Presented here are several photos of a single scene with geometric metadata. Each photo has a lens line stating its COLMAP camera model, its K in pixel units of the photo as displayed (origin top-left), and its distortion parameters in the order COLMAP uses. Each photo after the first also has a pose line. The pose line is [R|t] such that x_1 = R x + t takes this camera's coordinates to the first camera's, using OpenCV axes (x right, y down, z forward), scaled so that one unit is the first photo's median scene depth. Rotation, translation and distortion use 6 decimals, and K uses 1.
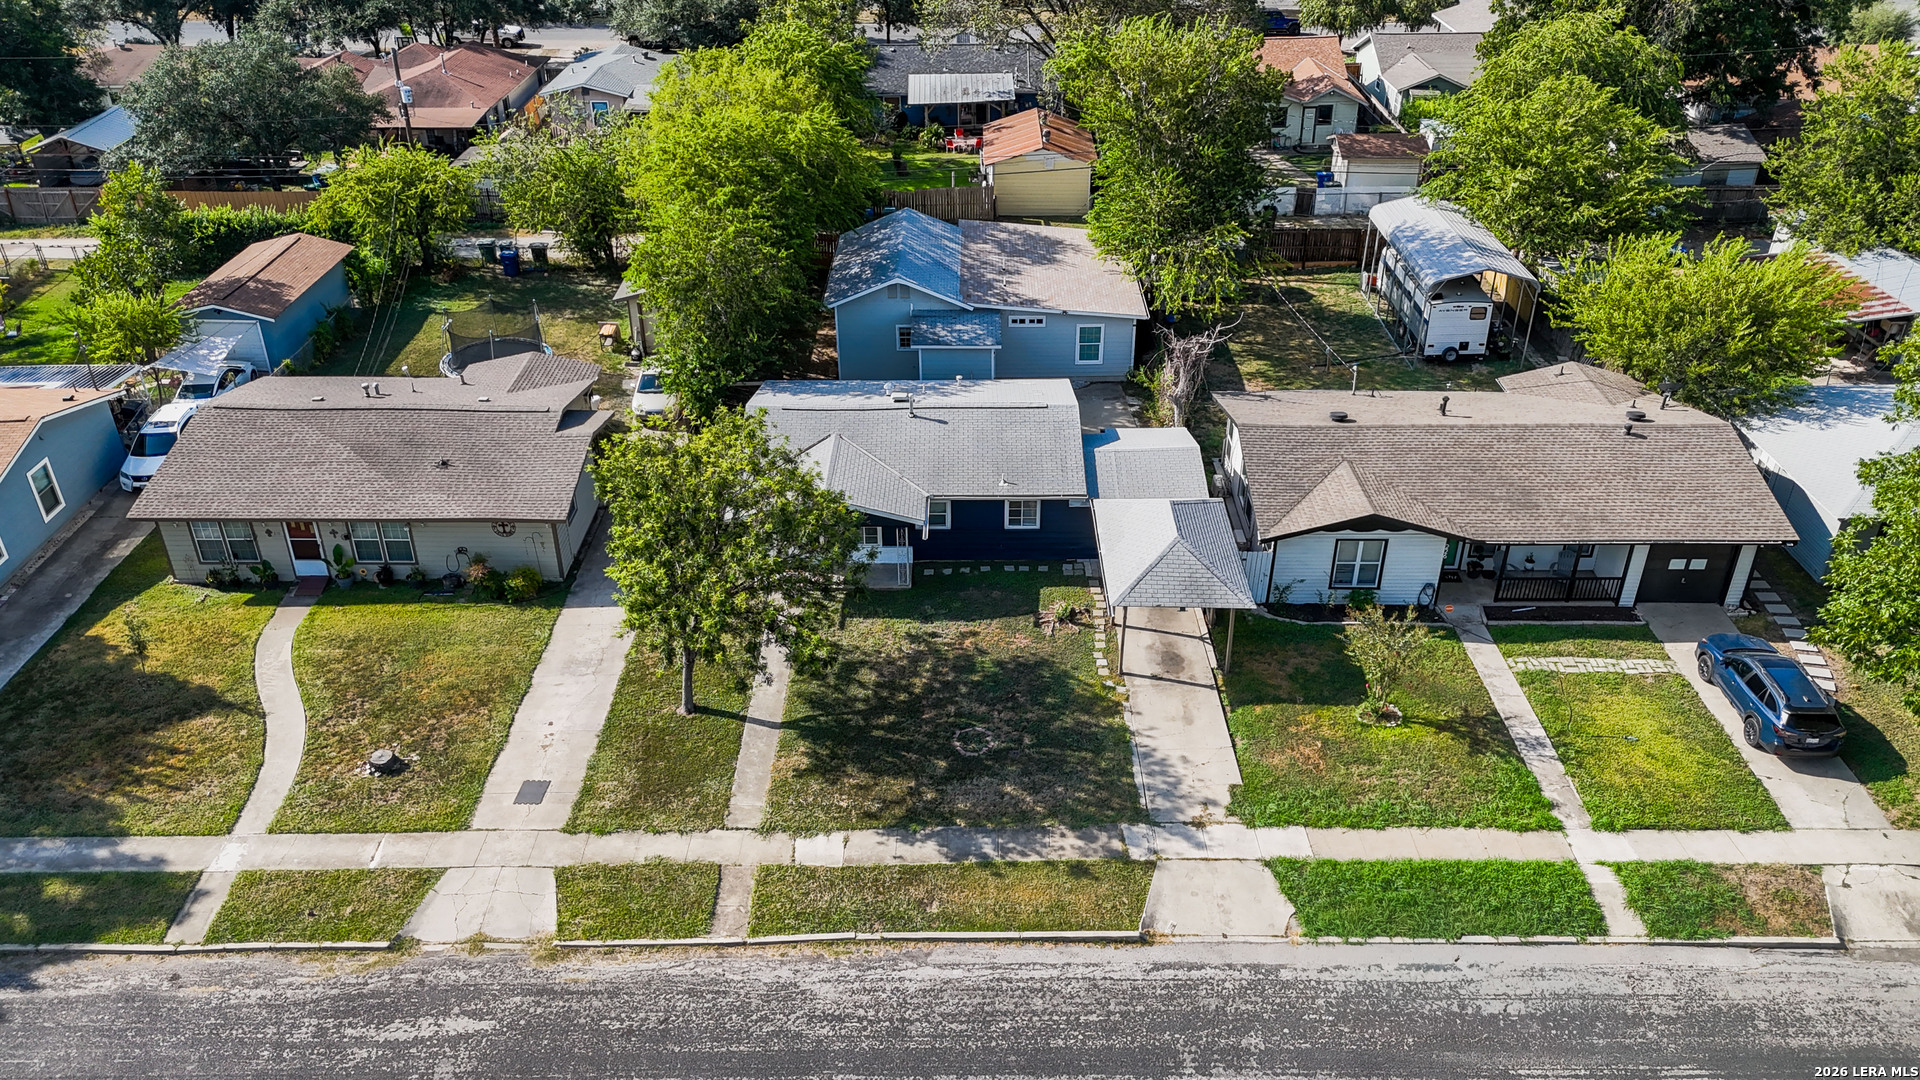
lens RADIAL K [[1413.9, 0, 967.5], [0, 1413.9, 543.0], [0, 0, 1]] dist [0.064974, -0.063510]
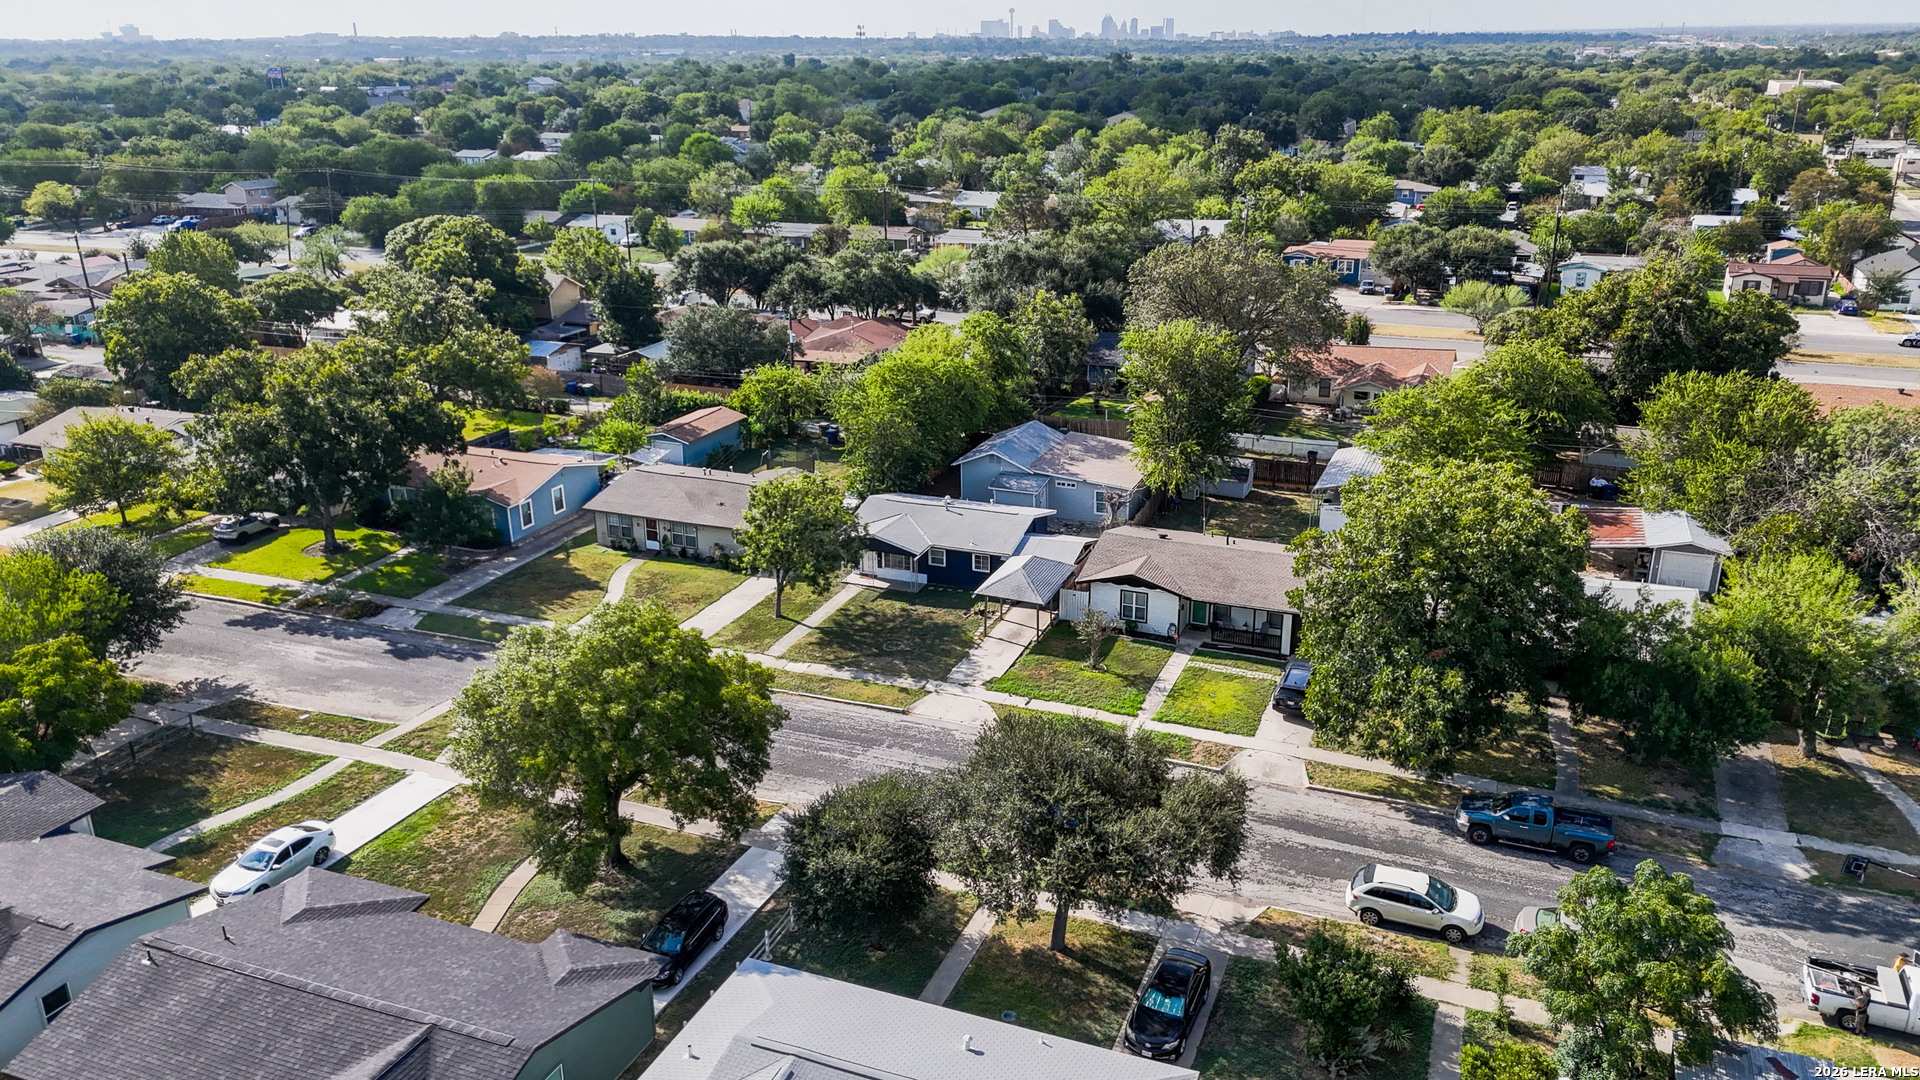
lens RADIAL K [[1407.2, 0, 965.5], [0, 1407.2, 545.6], [0, 0, 1]] dist [0.092179, -0.129766]
pose [[0.926163, 0.121469, -0.357026, 0.730878], [-0.187892, 0.969467, -0.157575, 0.272479], [0.326985, 0.213022, 0.920708, -0.773958]]
